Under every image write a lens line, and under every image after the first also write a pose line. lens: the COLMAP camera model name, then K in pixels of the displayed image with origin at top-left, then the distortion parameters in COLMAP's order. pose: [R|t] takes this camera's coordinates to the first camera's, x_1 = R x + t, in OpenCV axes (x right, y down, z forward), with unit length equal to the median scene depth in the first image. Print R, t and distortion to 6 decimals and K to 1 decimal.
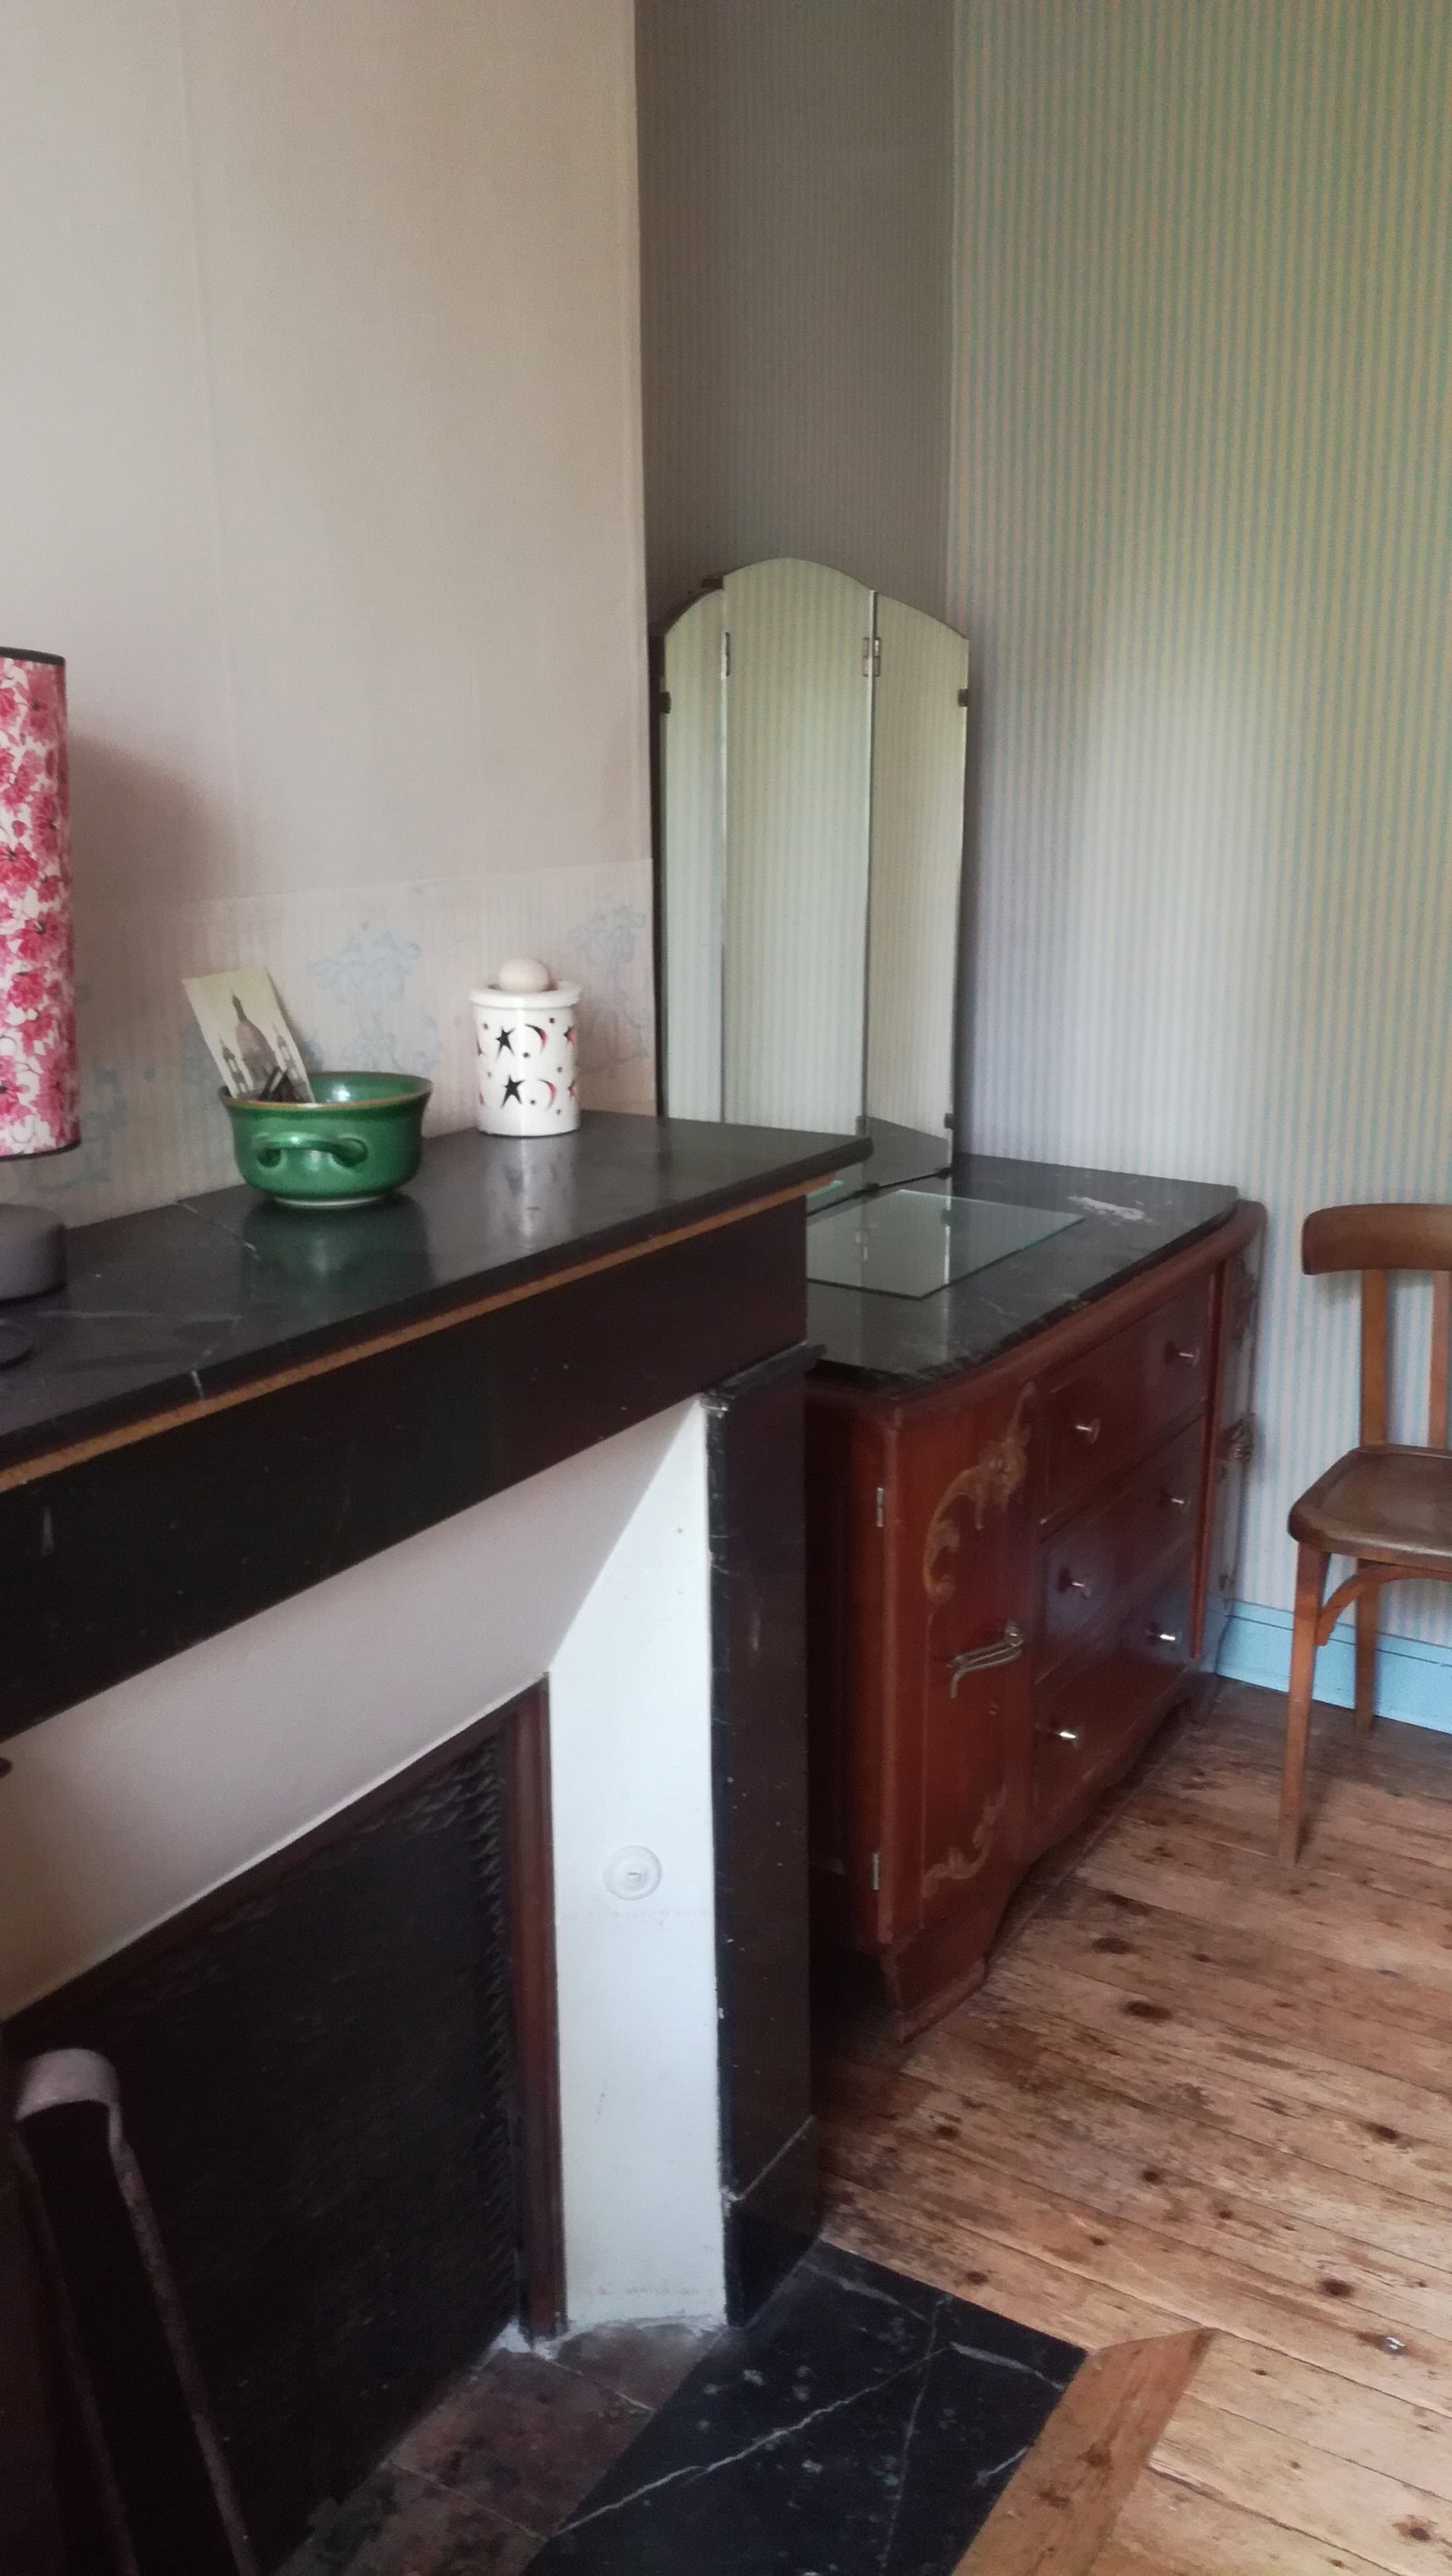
lens RADIAL K [[2145.7, 0, 725.8], [0, 2145.7, 1287.8], [0, 0, 1]] dist [-0.001039, -0.004439]
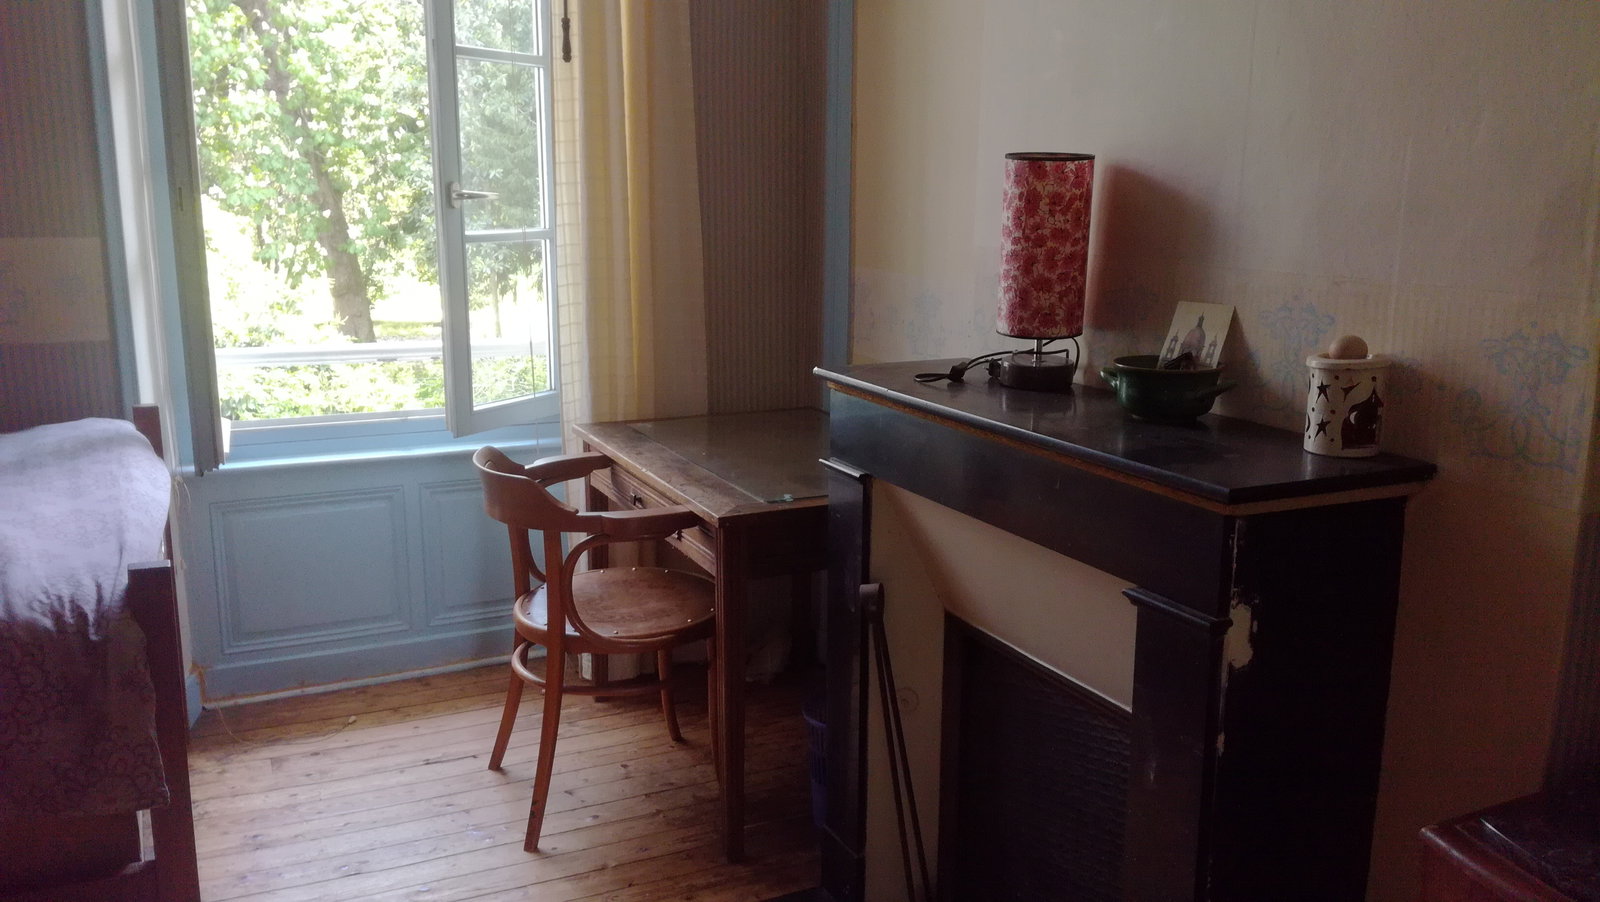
lens RADIAL K [[1332.8, 0, 800.0], [0, 1332.8, 450.8], [0, 0, 1]] dist [-0.001039, -0.004439]
pose [[-0.561082, 0.178350, -0.808318, 1.021762], [-0.196949, 0.919705, 0.339637, -0.371978], [0.803989, 0.349761, -0.480905, 1.352930]]
